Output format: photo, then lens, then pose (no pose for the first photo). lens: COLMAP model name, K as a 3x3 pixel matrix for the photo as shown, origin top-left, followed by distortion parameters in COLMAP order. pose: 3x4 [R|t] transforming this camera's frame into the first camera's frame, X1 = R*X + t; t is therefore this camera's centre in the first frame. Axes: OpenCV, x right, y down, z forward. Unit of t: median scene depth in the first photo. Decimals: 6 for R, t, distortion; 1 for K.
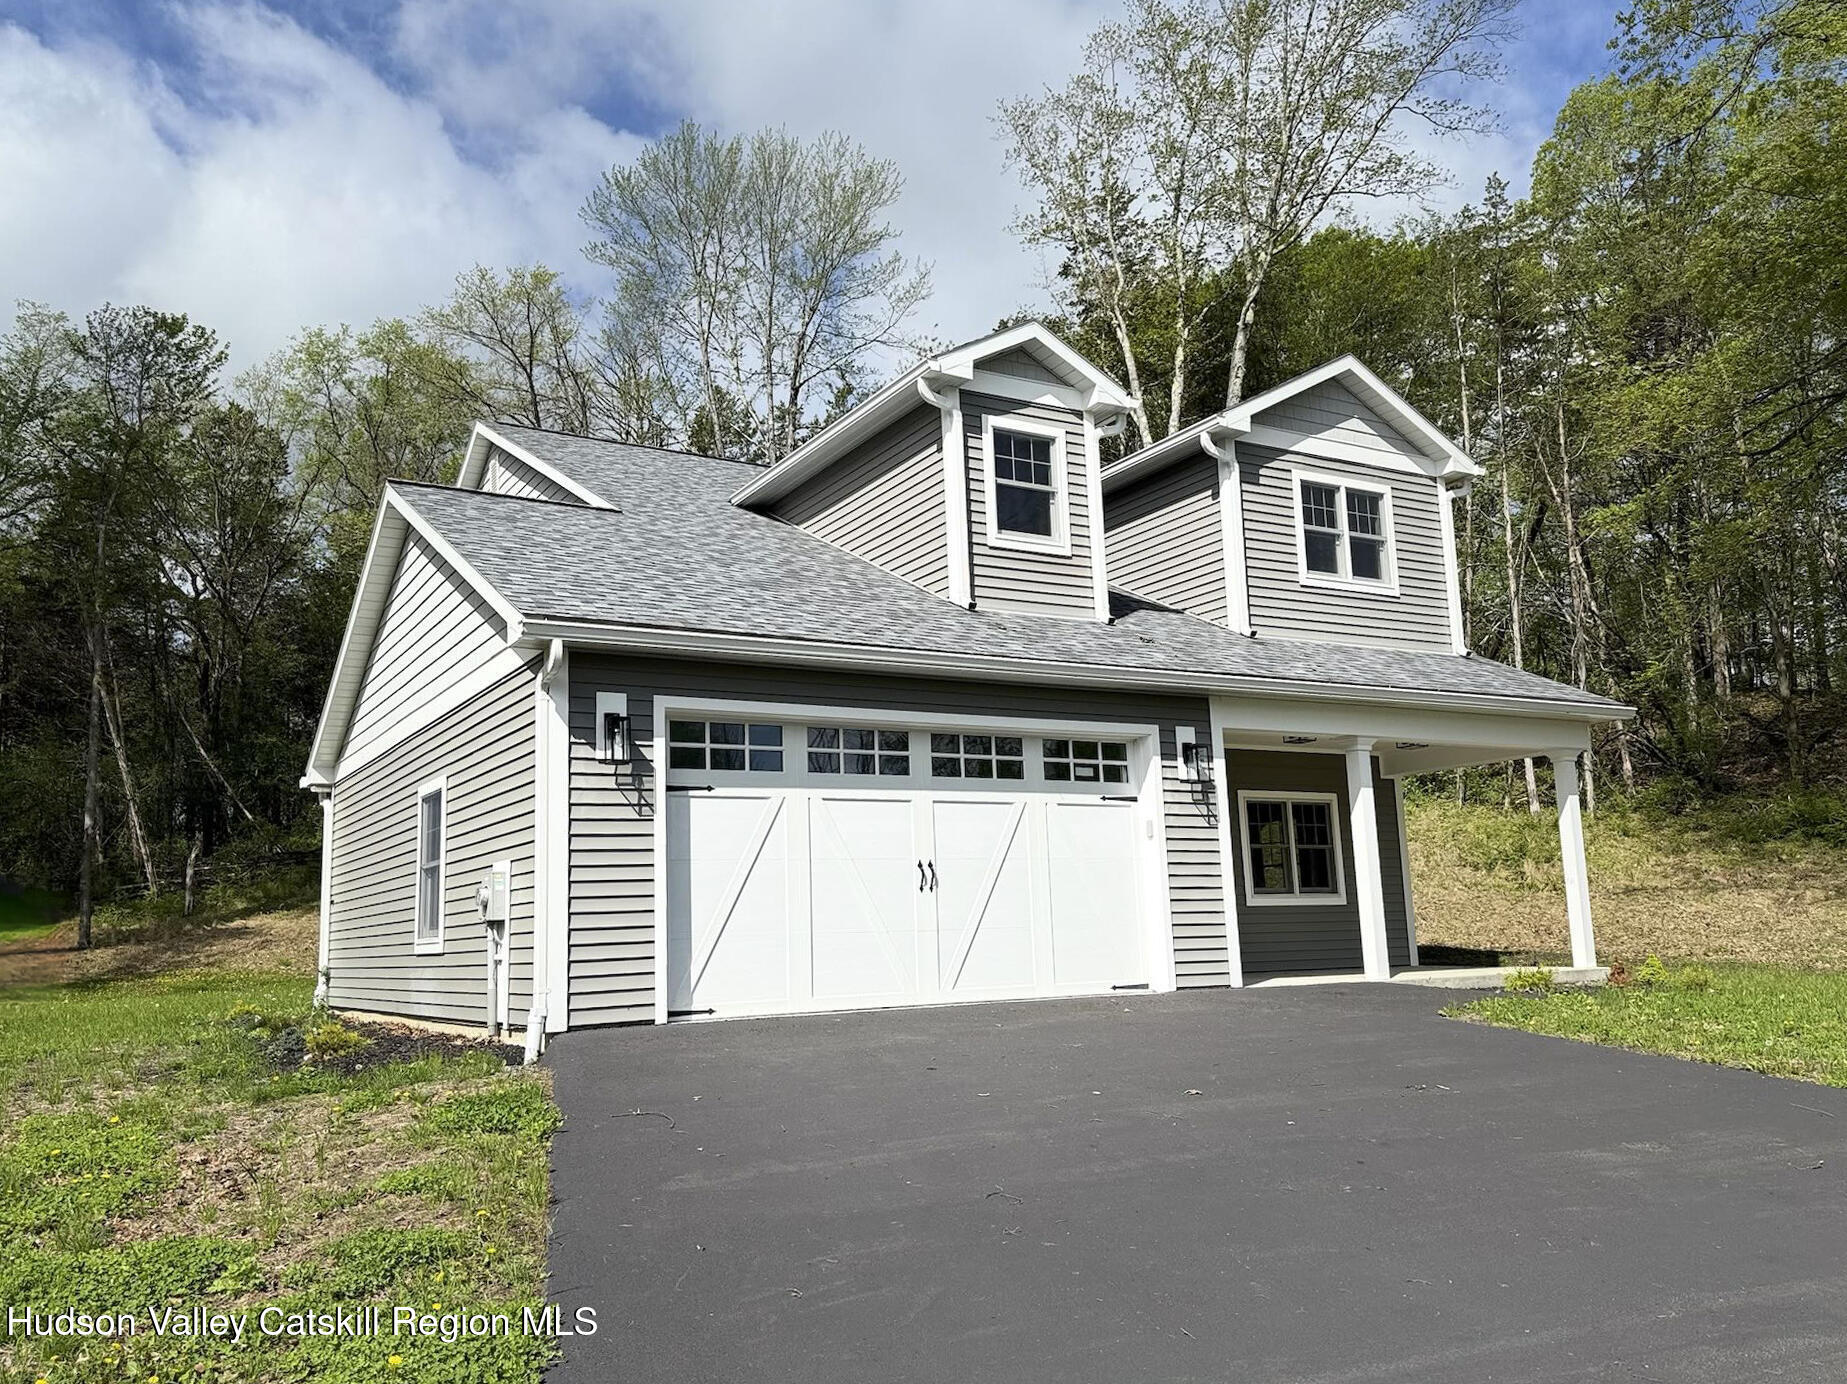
lens RADIAL K [[1509.5, 0, 923.3], [0, 1509.5, 687.4], [0, 0, 1]] dist [0.011953, -0.000049]
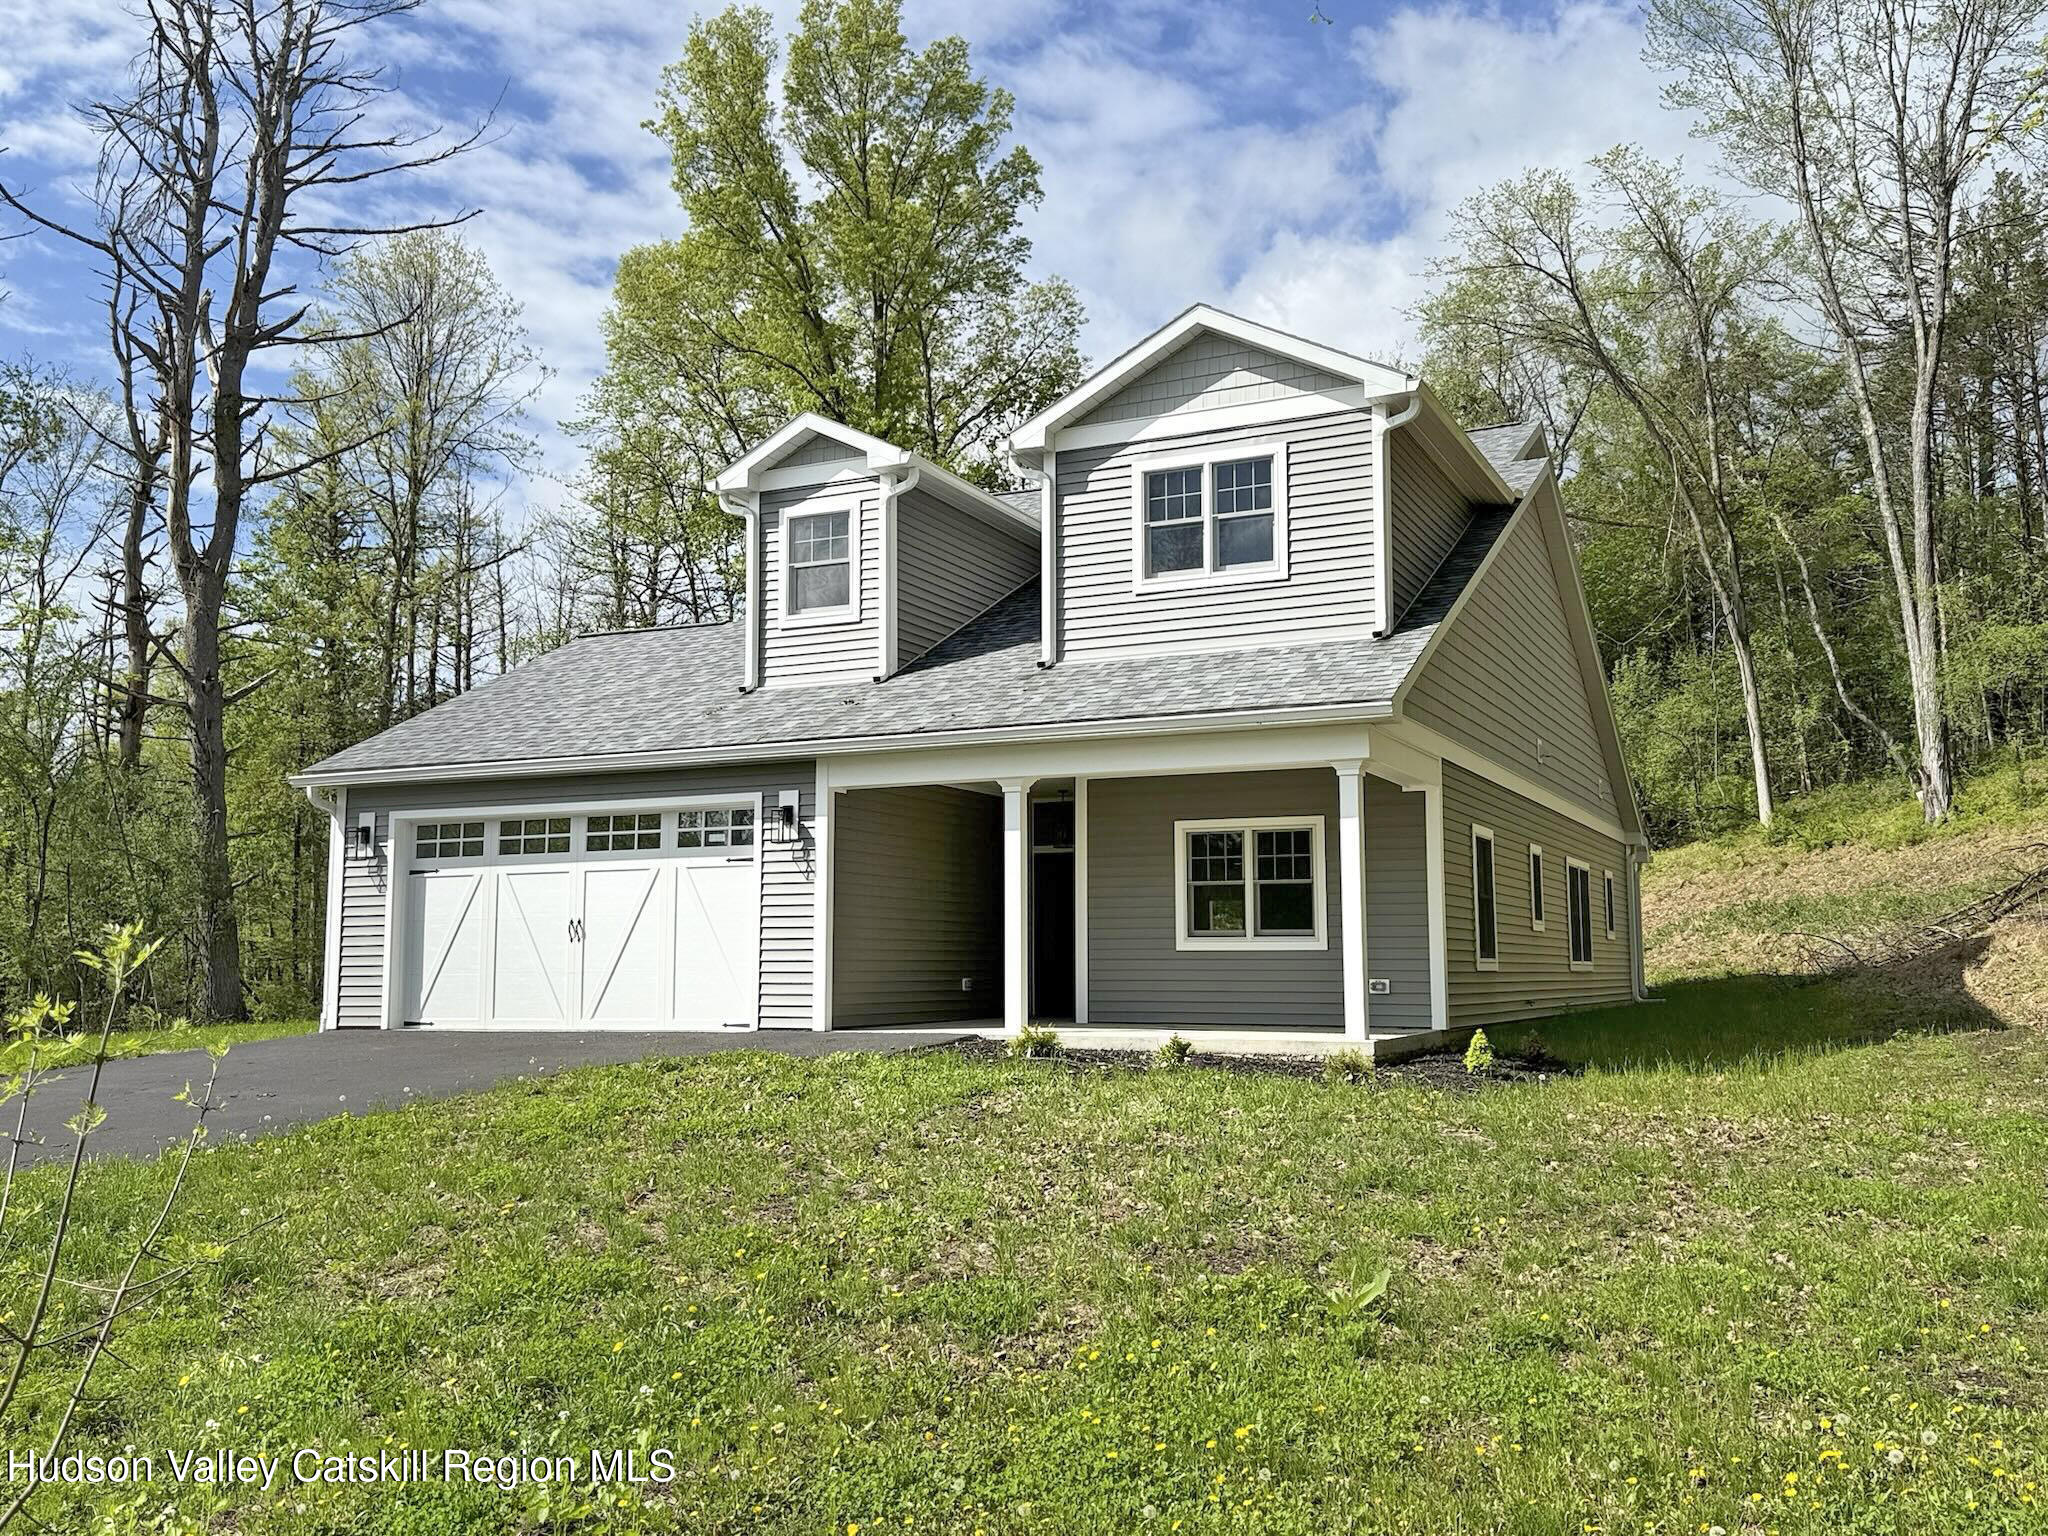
lens RADIAL K [[1796.1, 0, 1023.6], [0, 1796.1, 773.9], [0, 0, 1]] dist [0.000036, -0.001034]
pose [[0.564523, -0.058846, -0.823317, 1.315157], [0.124791, 0.992075, 0.014658, 0.016405], [0.815930, -0.111017, 0.567392, 0.408405]]
